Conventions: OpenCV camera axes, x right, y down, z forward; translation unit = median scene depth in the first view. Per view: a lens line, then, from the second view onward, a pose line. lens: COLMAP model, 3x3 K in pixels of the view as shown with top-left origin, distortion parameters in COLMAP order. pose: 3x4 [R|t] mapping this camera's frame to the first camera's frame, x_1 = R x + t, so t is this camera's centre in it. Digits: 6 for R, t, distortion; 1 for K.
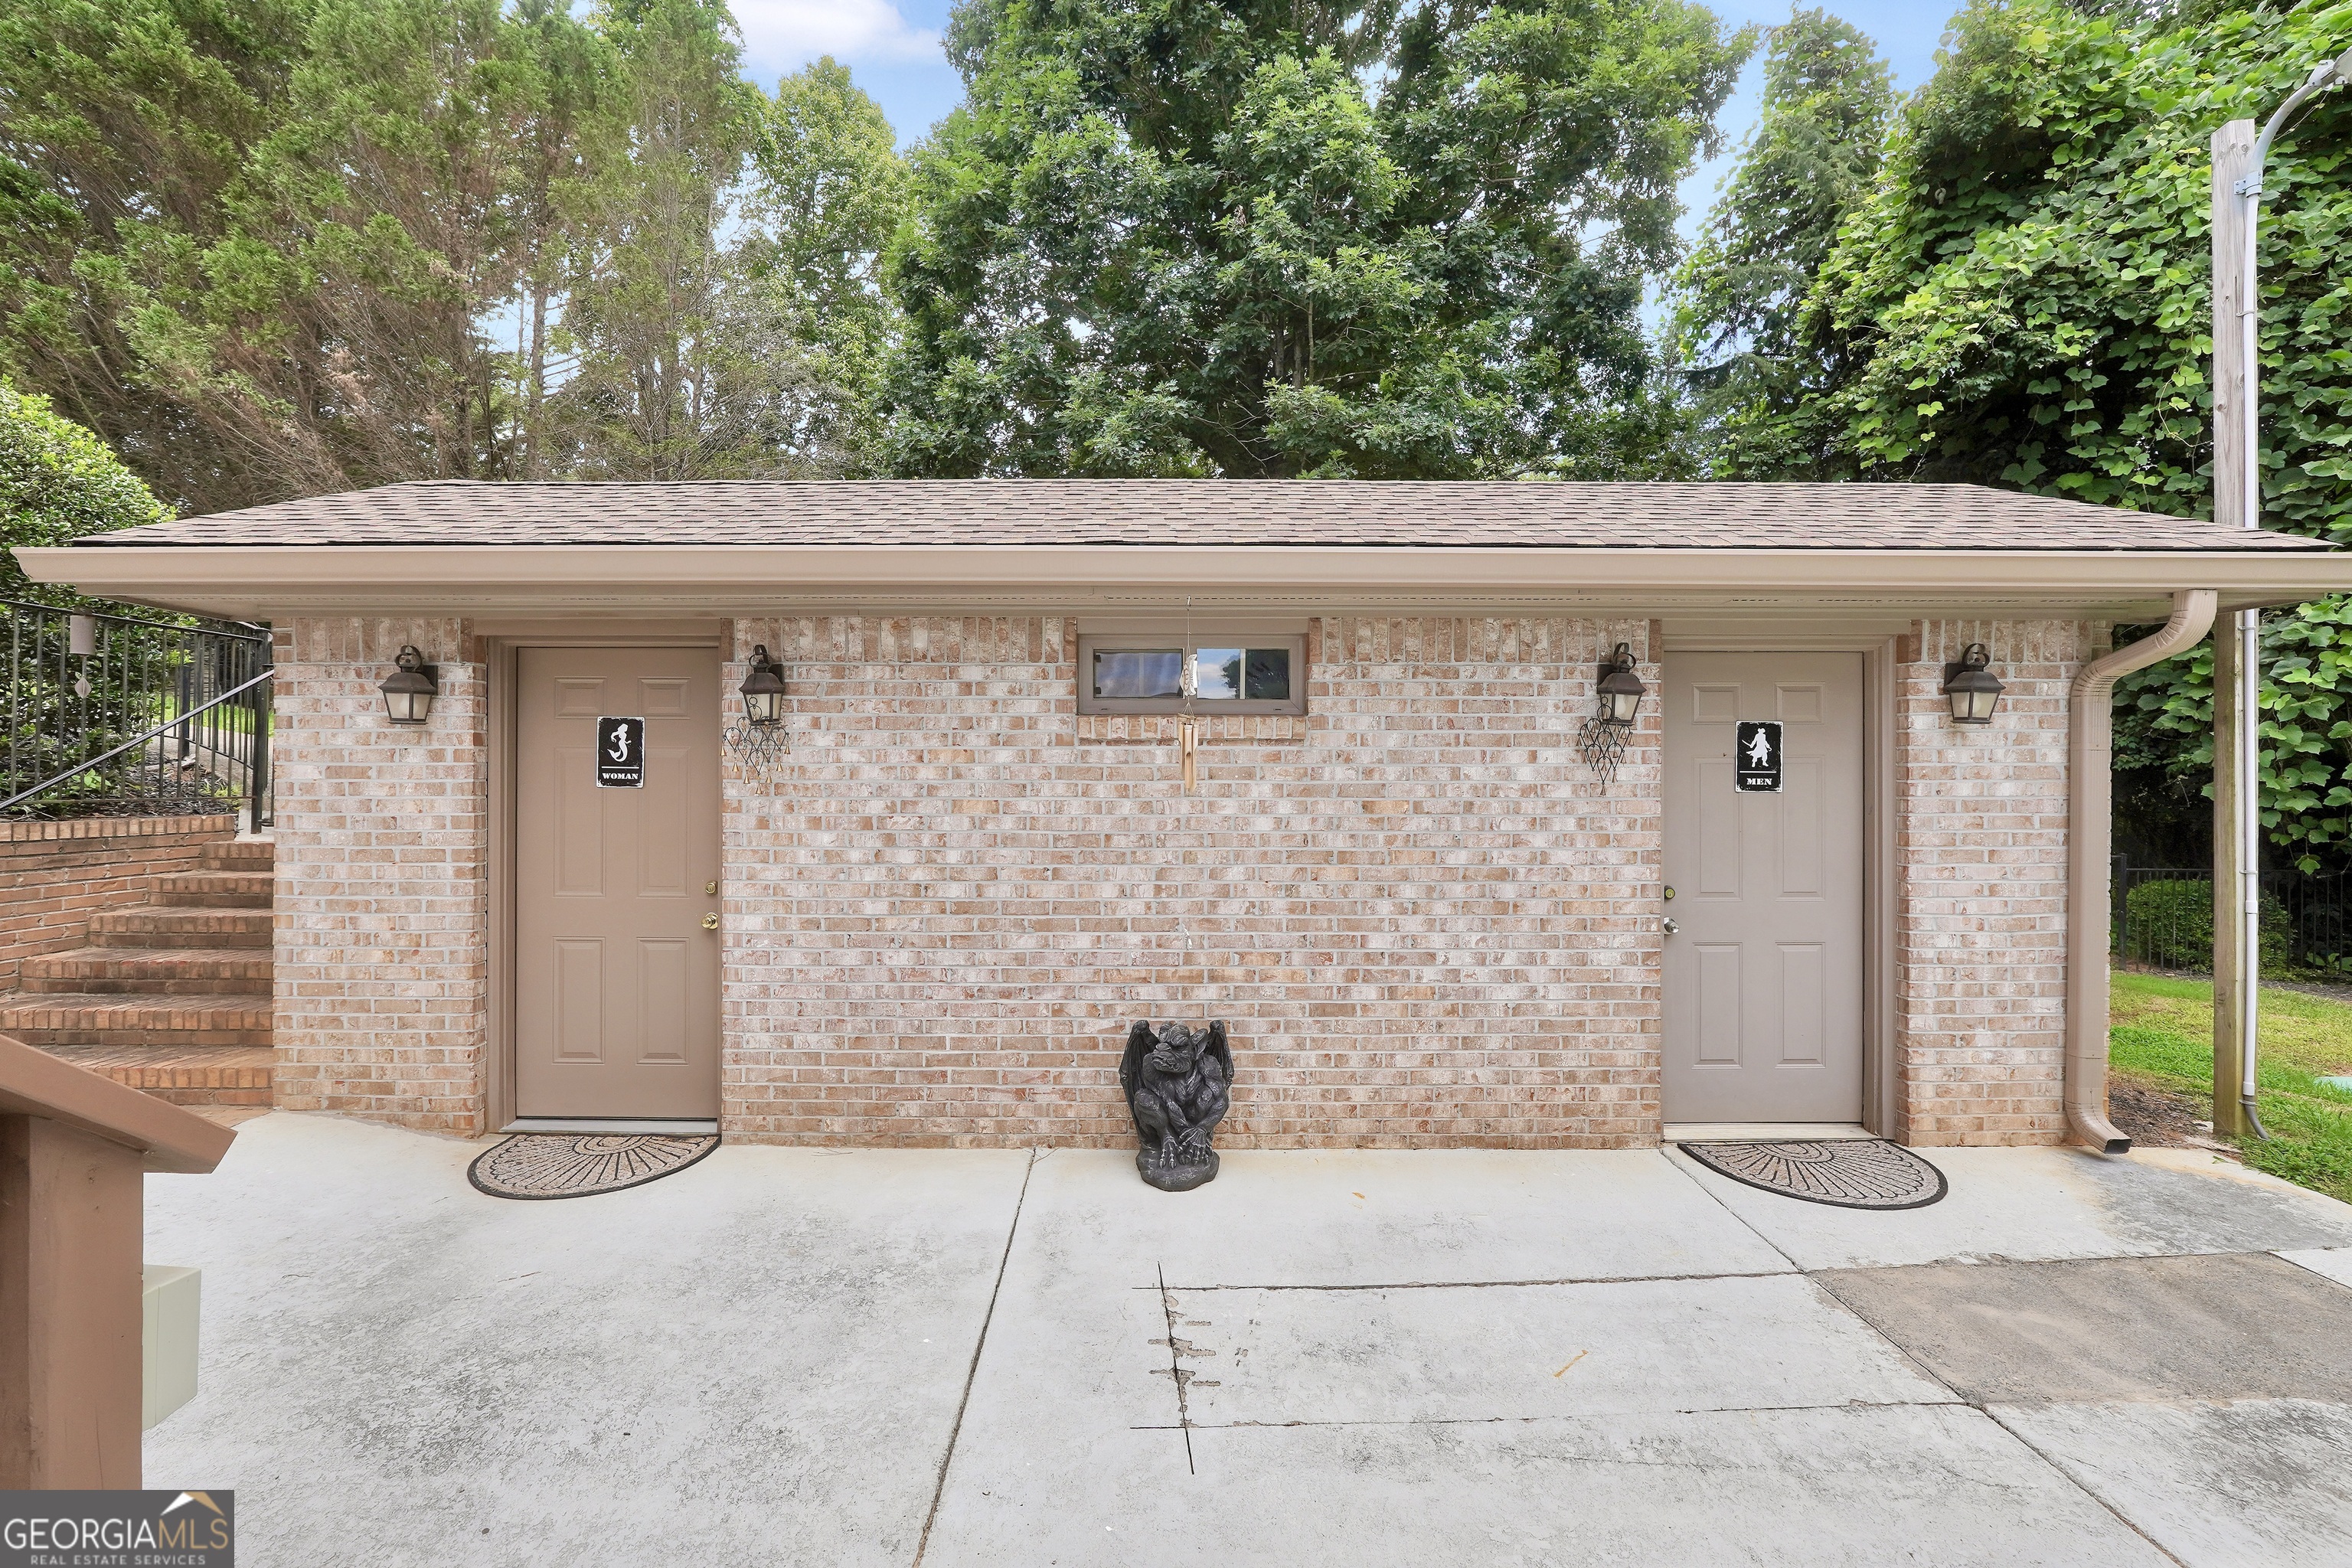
lens RADIAL K [[1002.5, 0, 1163.8], [0, 1002.5, 779.5], [0, 0, 1]] dist [-0.017136, 0.006185]
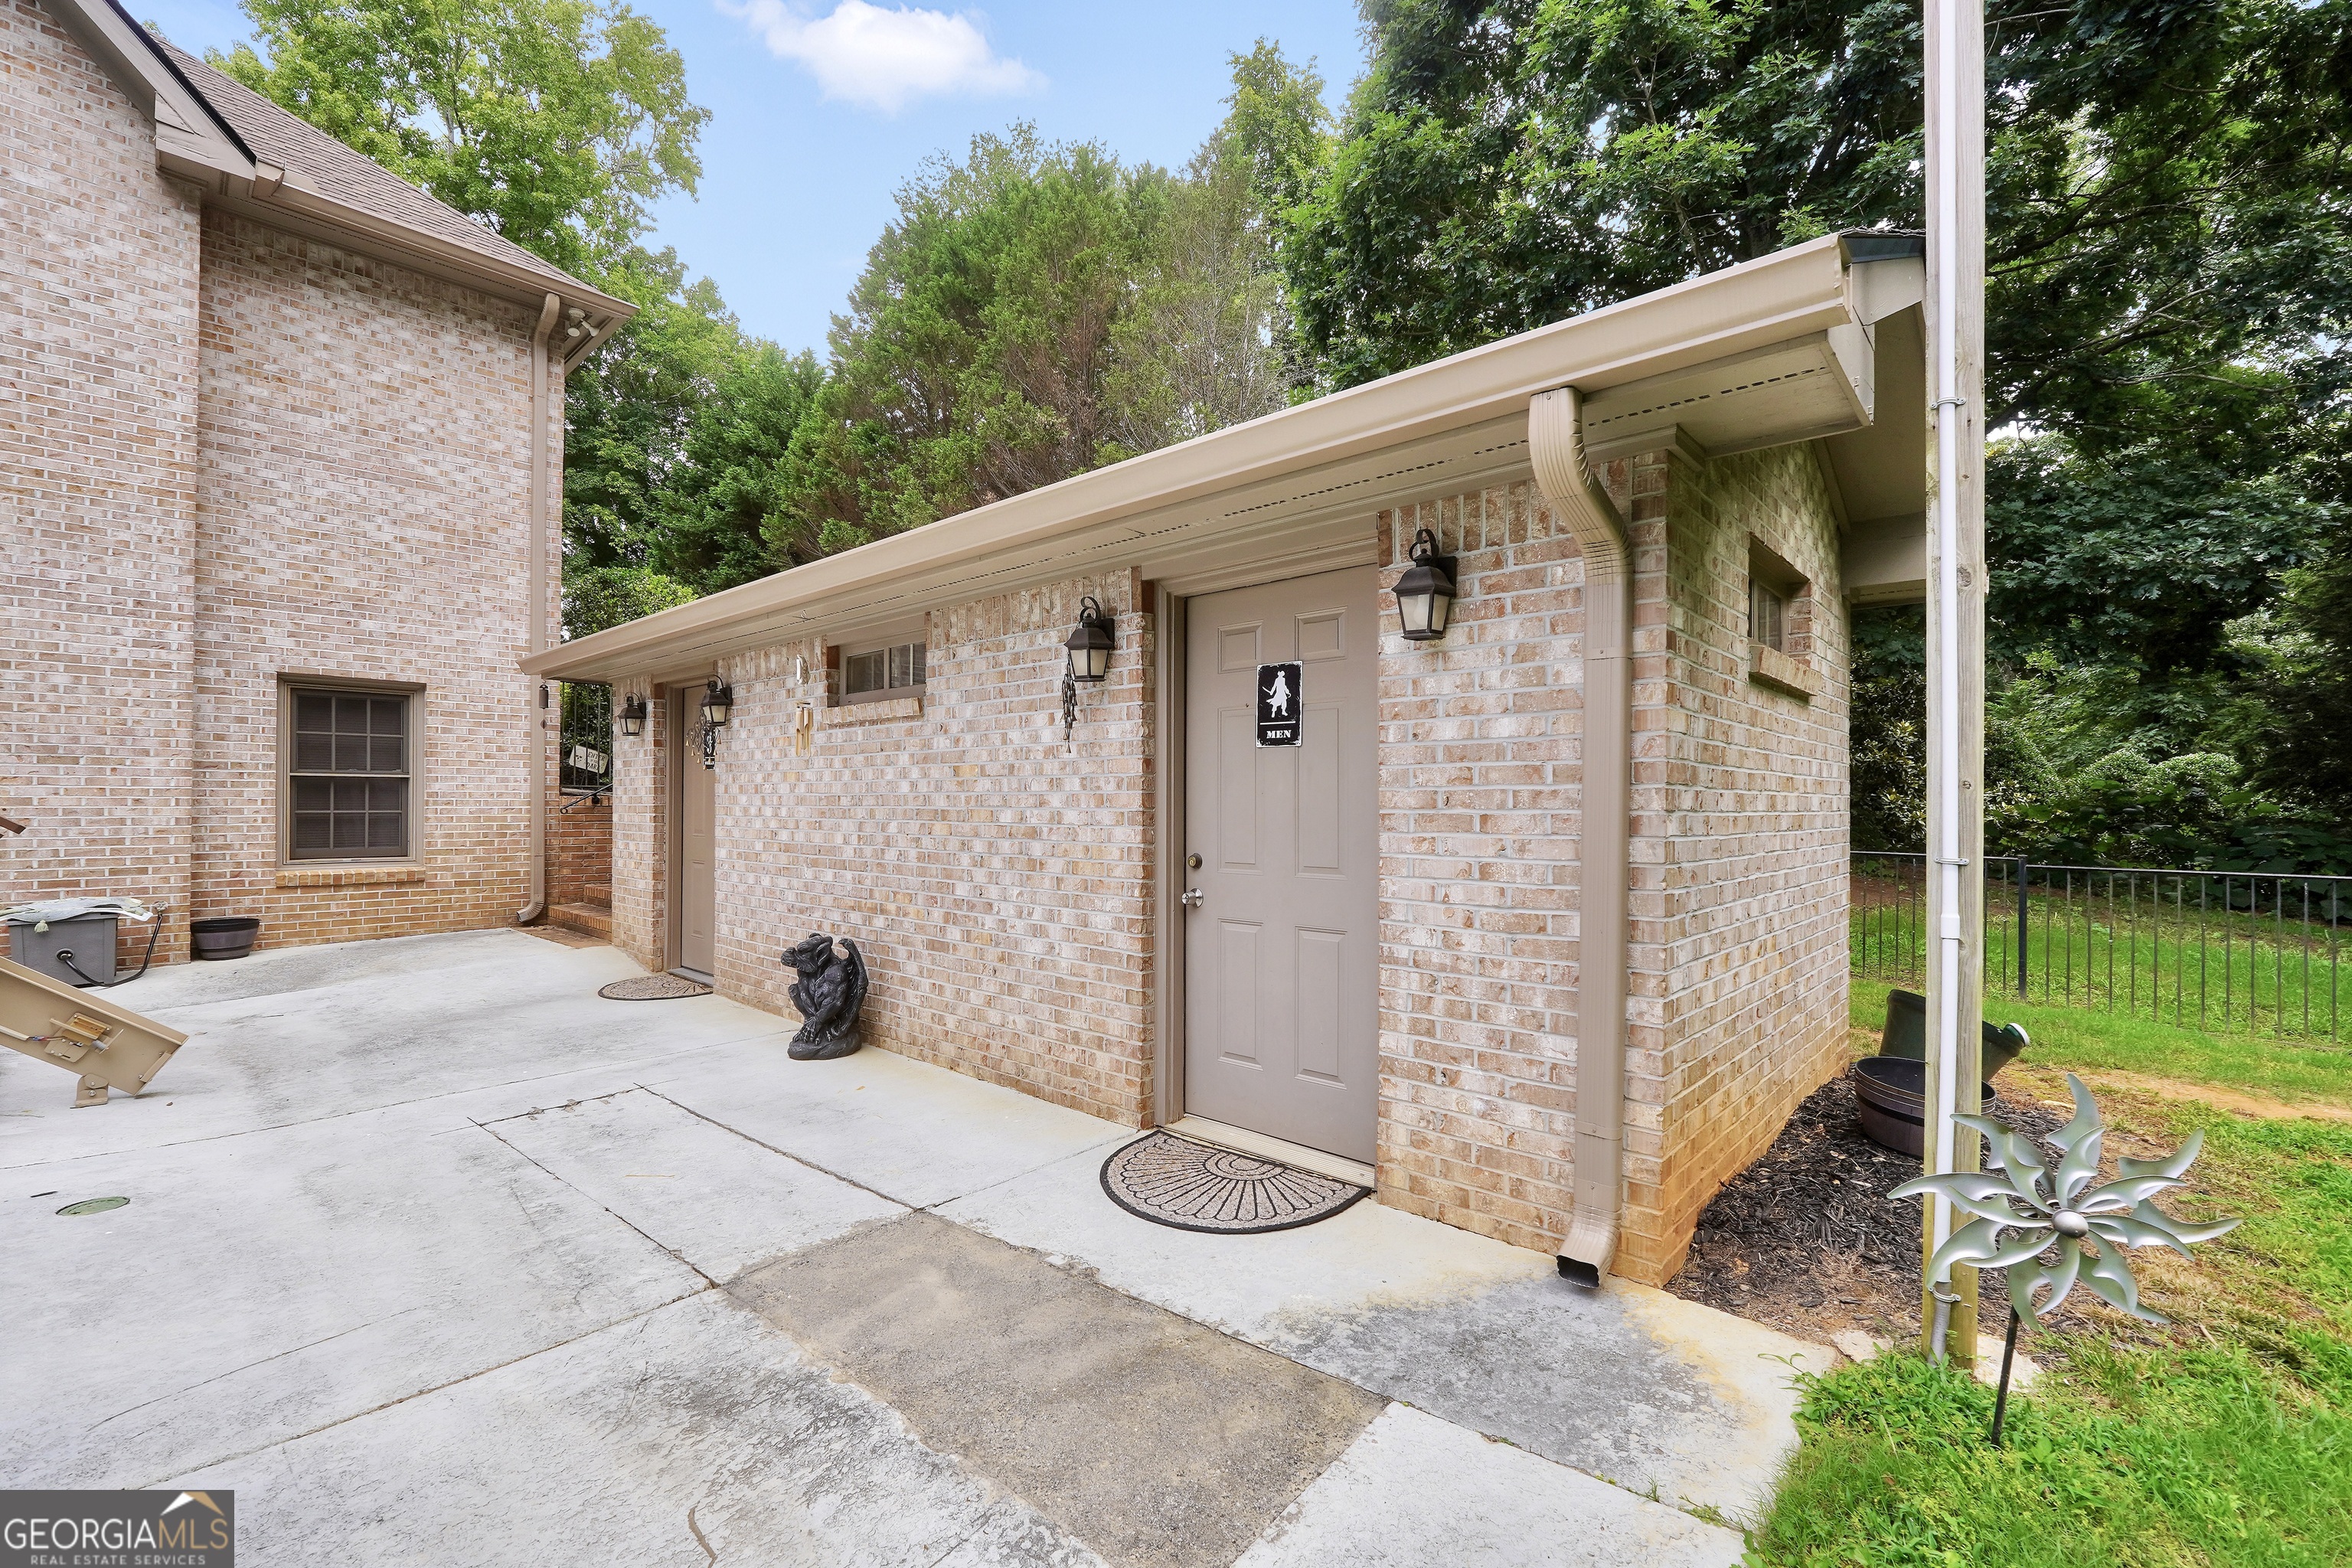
lens RADIAL K [[1005.5, 0, 1160.6], [0, 1005.5, 793.7], [0, 0, 1]] dist [-0.018614, 0.004841]
pose [[0.729385, -0.005210, -0.684084, 1.156614], [-0.002494, 0.999944, -0.010275, 0.064315], [0.684099, 0.009201, 0.729331, 0.323835]]
